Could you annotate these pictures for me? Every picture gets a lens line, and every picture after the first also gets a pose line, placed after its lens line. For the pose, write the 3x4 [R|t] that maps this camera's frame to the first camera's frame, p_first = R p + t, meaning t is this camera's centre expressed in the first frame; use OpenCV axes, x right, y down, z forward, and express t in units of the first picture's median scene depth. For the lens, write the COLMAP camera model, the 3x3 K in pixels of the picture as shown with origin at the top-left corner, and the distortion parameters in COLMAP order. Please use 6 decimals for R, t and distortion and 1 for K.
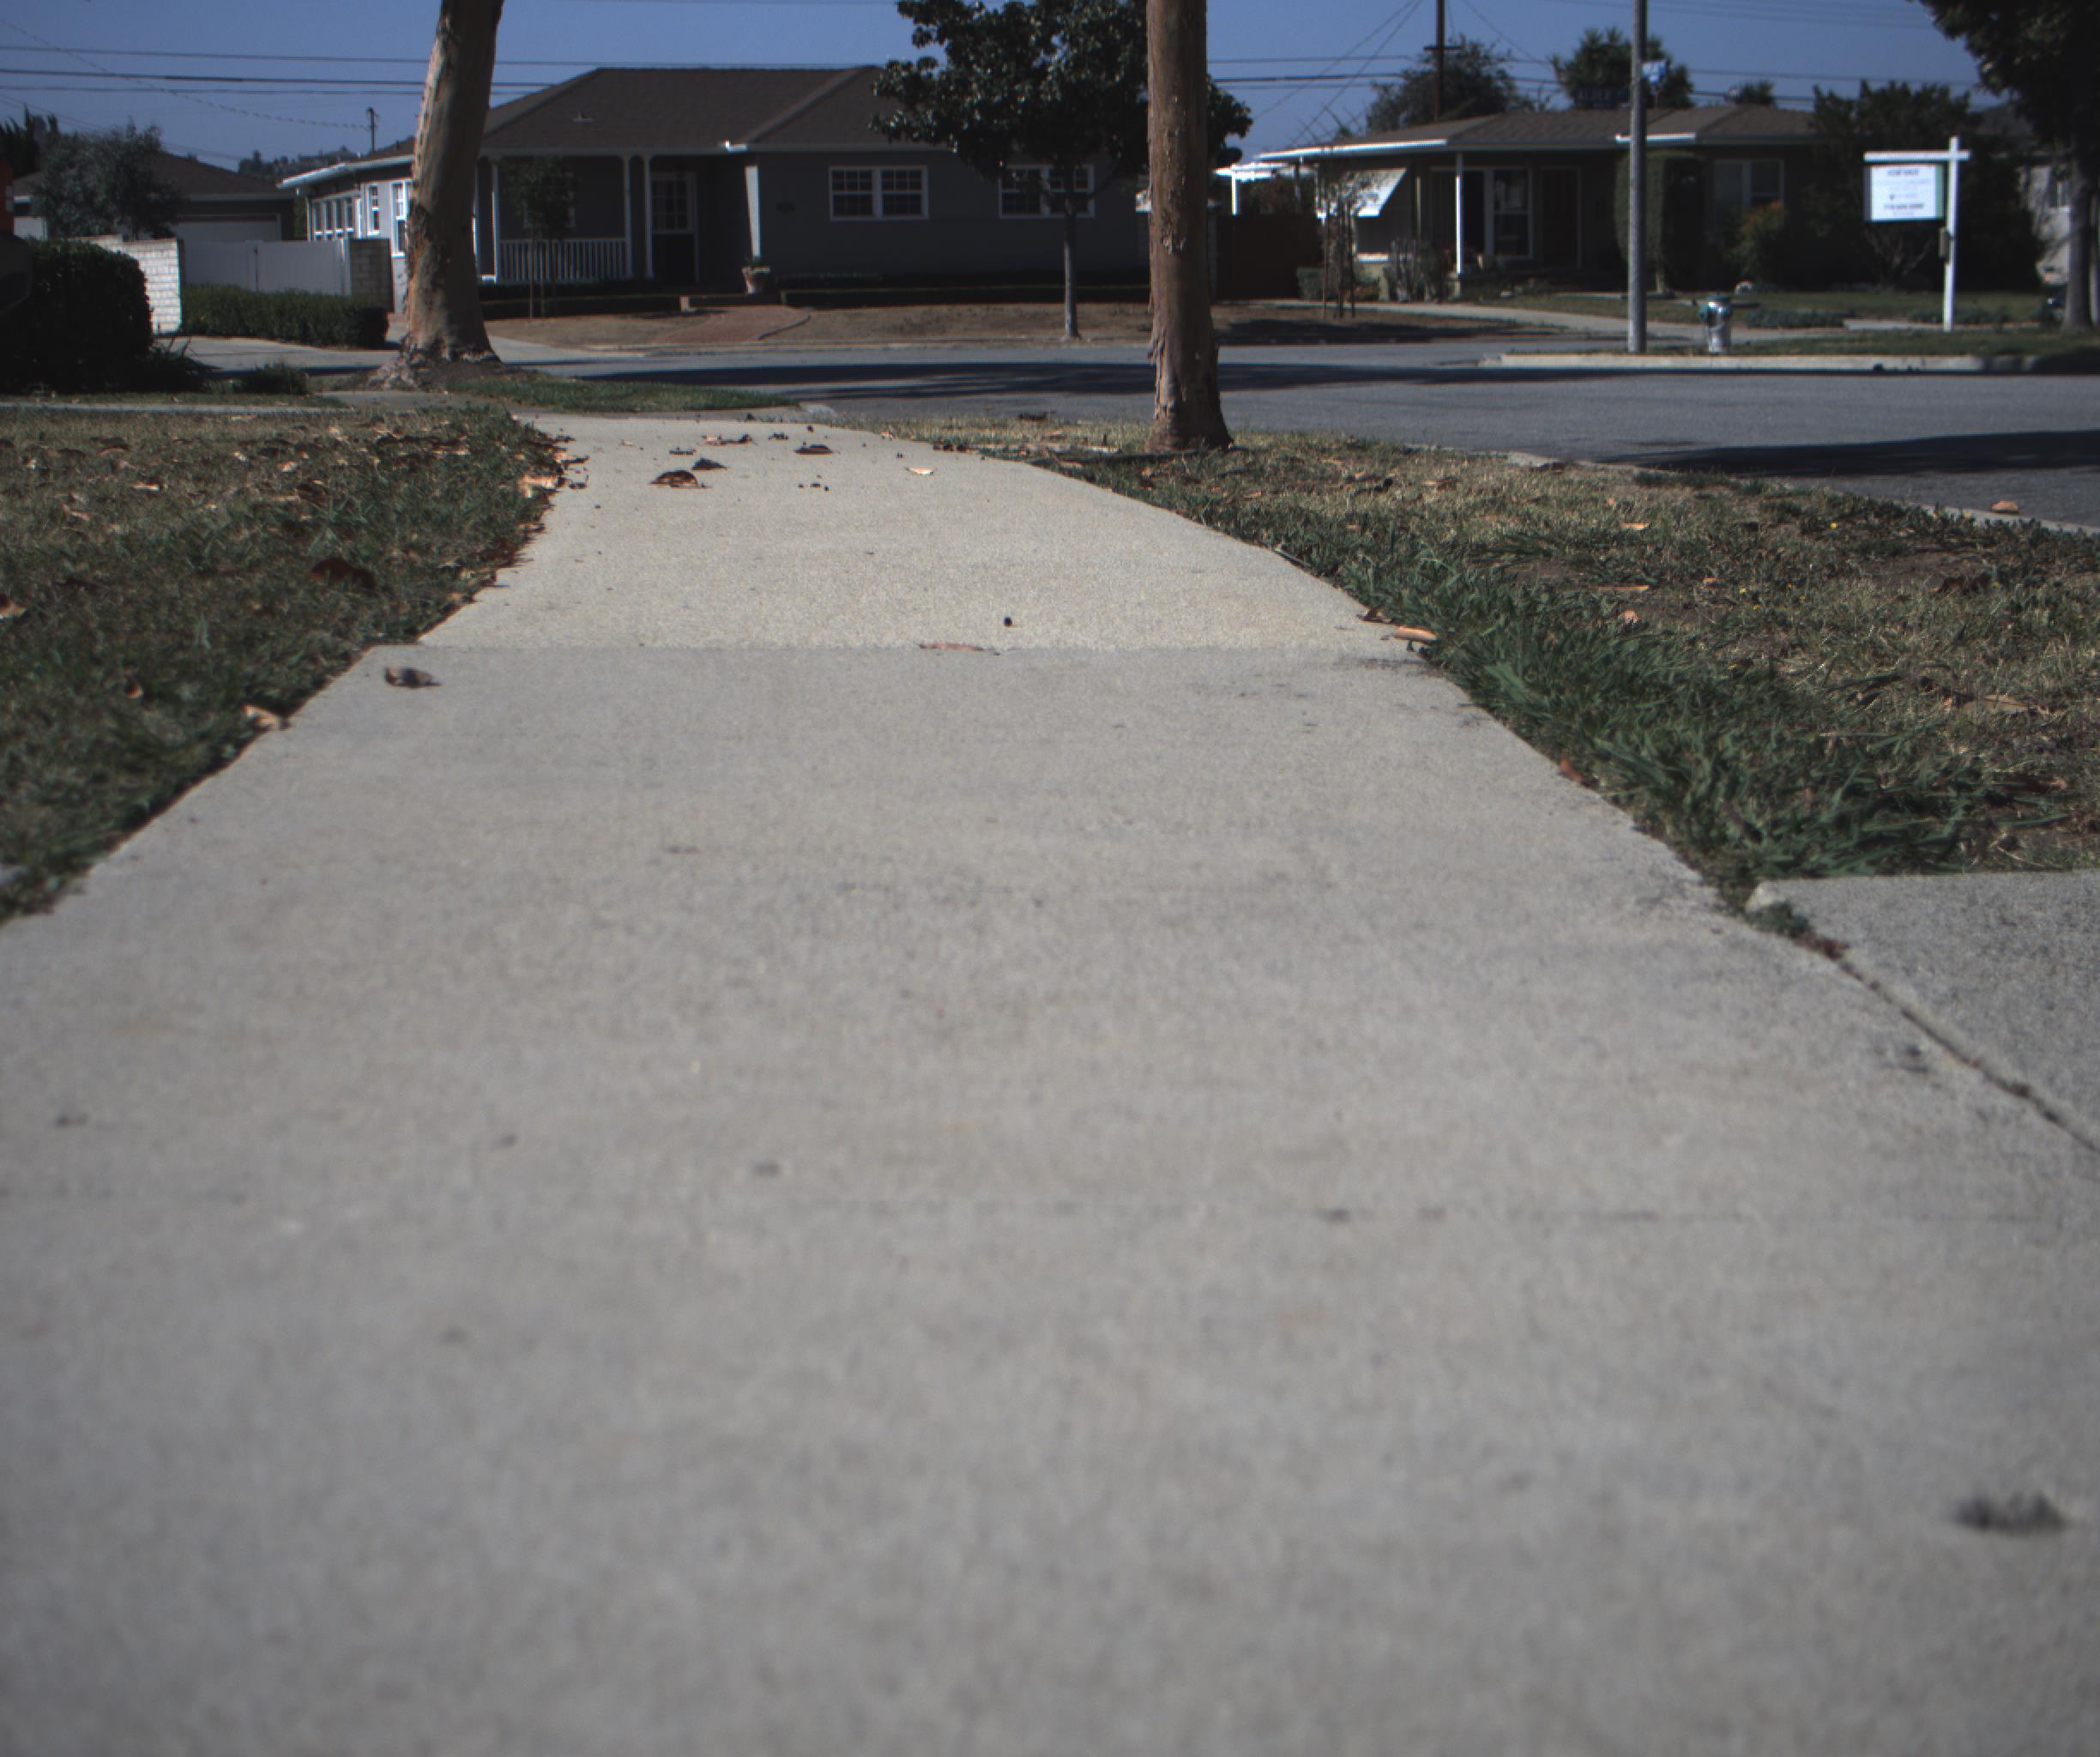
lens RADIAL K [[3943.4, 0, 1028.0], [0, 3943.4, 831.3], [0, 0, 1]] dist [-0.175795, 0.964611]
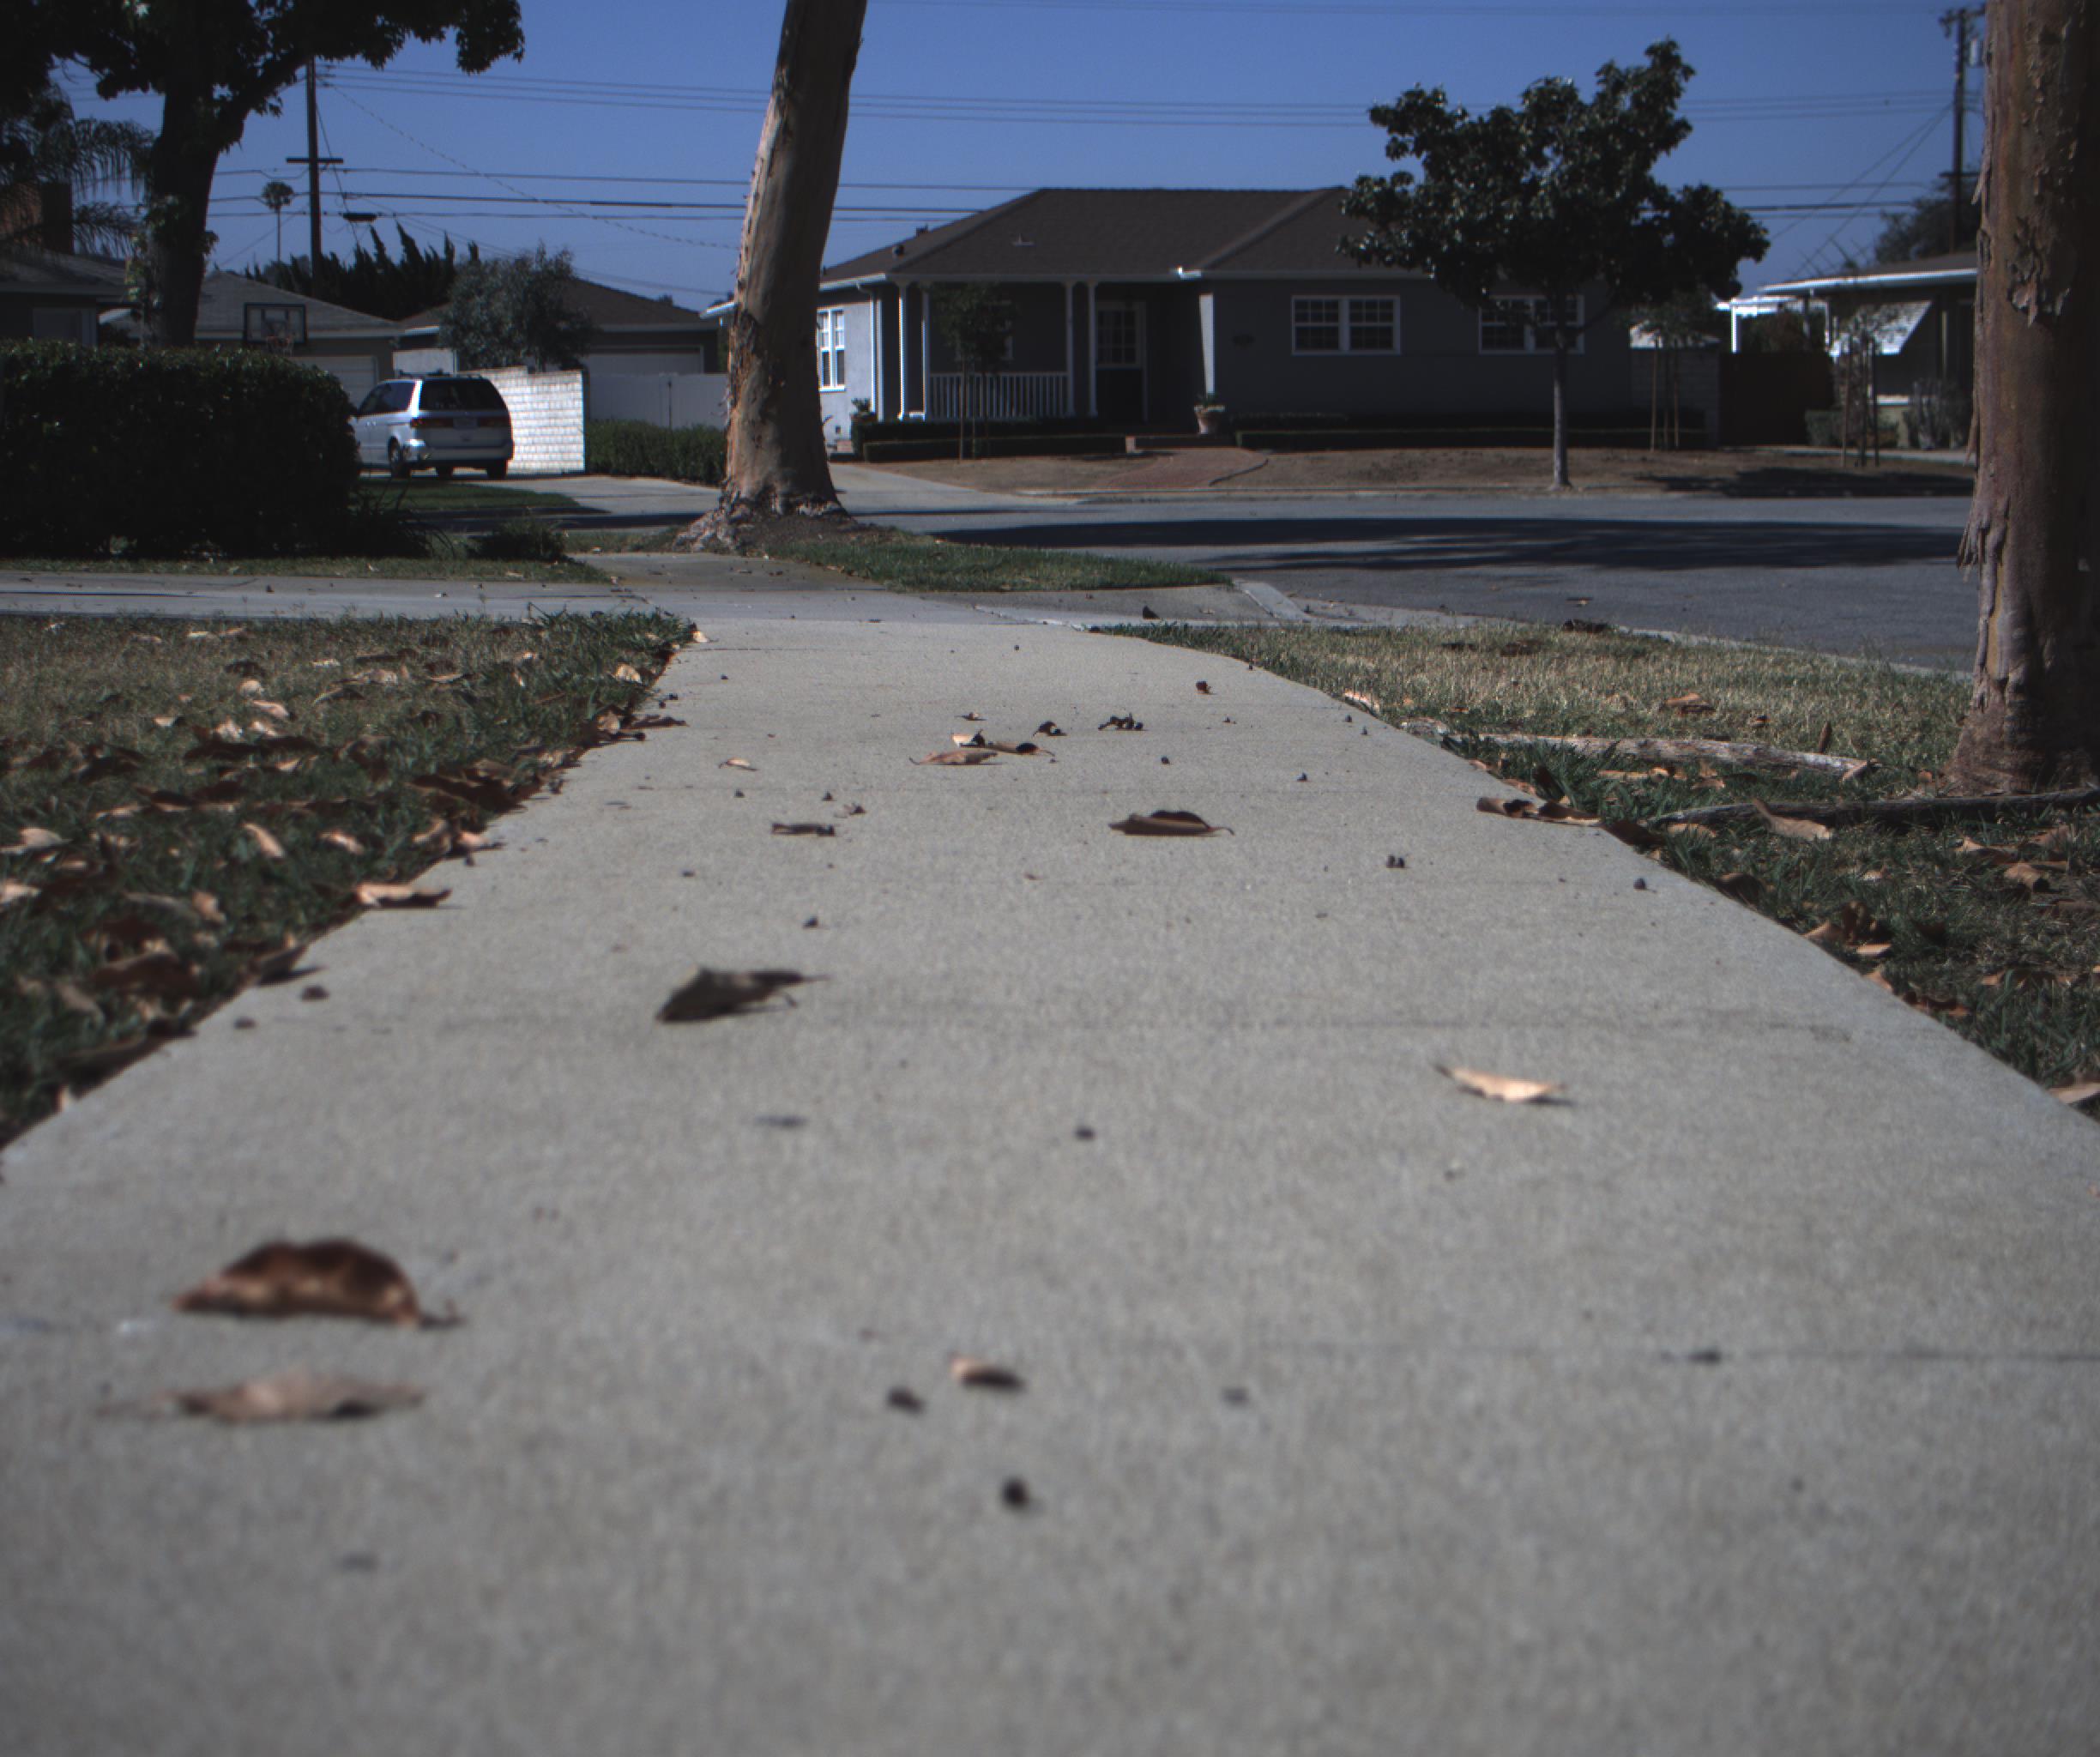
lens RADIAL K [[3943.4, 0, 1028.0], [0, 3943.4, 831.3], [0, 0, 1]] dist [-0.175795, 0.964611]
pose [[0.993095, 0.017003, -0.116073, -0.003672], [-0.021171, 0.999171, -0.034770, -0.012805], [0.115385, 0.036988, 0.992632, 0.096917]]
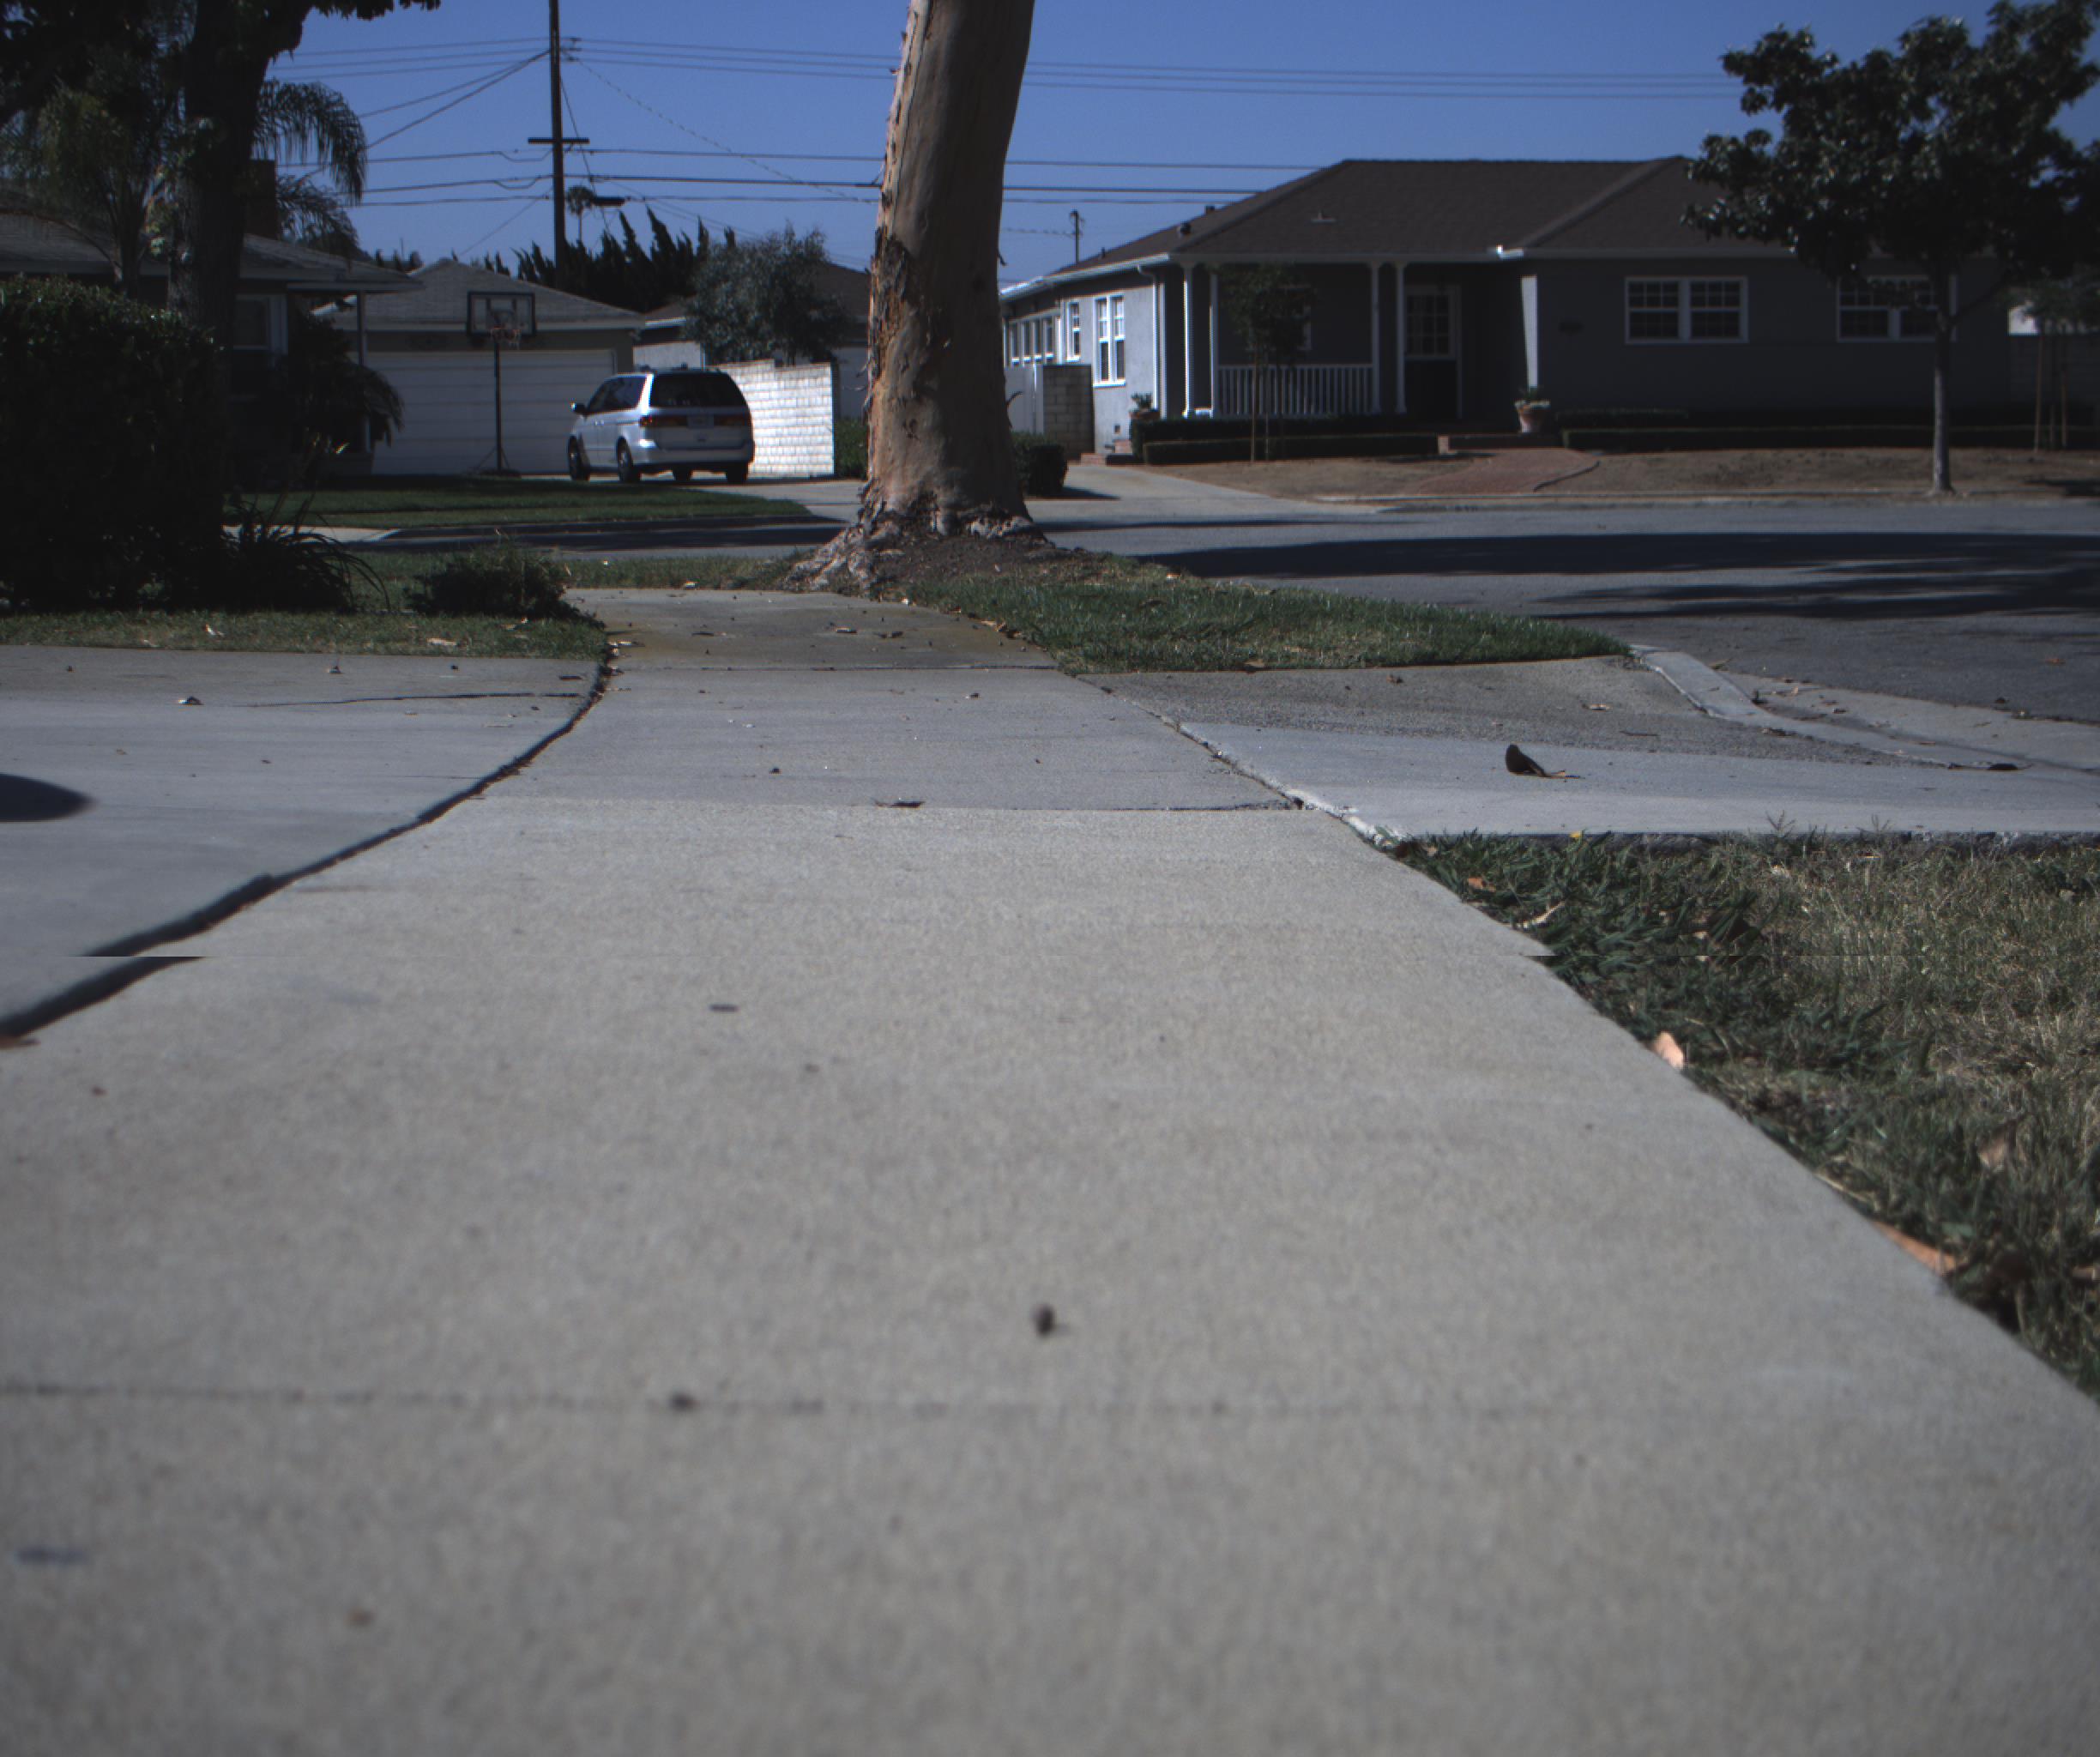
lens RADIAL K [[3943.4, 0, 1028.0], [0, 3943.4, 831.3], [0, 0, 1]] dist [-0.175795, 0.964611]
pose [[0.981027, 0.021779, -0.192645, -0.013649], [-0.028860, 0.999004, -0.034027, -0.024924], [0.191712, 0.038942, 0.980678, 0.193683]]
